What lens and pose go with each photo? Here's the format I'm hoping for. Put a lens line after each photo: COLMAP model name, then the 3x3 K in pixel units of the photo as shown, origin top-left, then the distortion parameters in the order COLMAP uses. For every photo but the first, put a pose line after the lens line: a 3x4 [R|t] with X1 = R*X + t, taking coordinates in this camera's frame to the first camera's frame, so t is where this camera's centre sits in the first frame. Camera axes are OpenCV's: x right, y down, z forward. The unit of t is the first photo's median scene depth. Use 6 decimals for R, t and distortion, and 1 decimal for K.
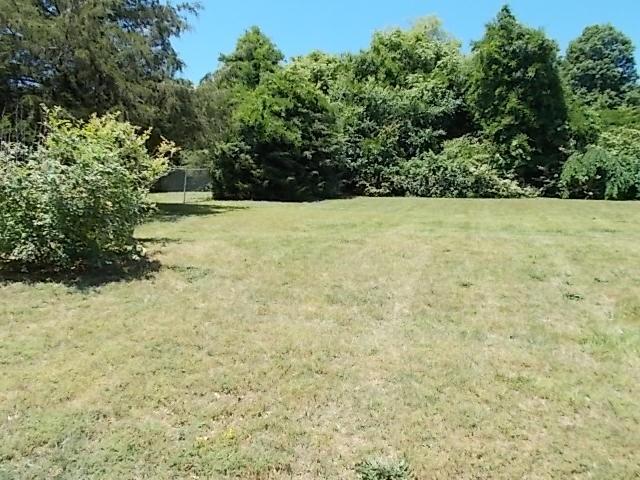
lens RADIAL K [[505.7, 0, 317.7], [0, 505.7, 242.4], [0, 0, 1]] dist [0.030234, -0.027597]
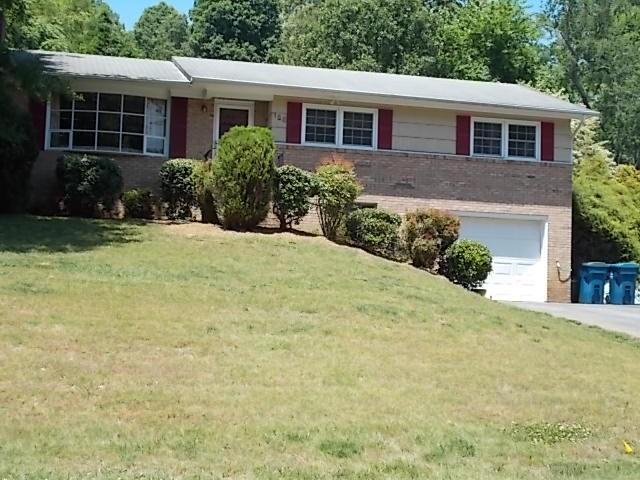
lens RADIAL K [[1108.2, 0, 322.4], [0, 1108.2, 239.8], [0, 0, 1]] dist [-0.026912, 0.000000]
pose [[0.874663, 0.012607, 0.484568, -1.210609], [-0.007802, 0.999898, -0.011931, 0.208131], [-0.484669, 0.006655, 0.874672, -4.290469]]
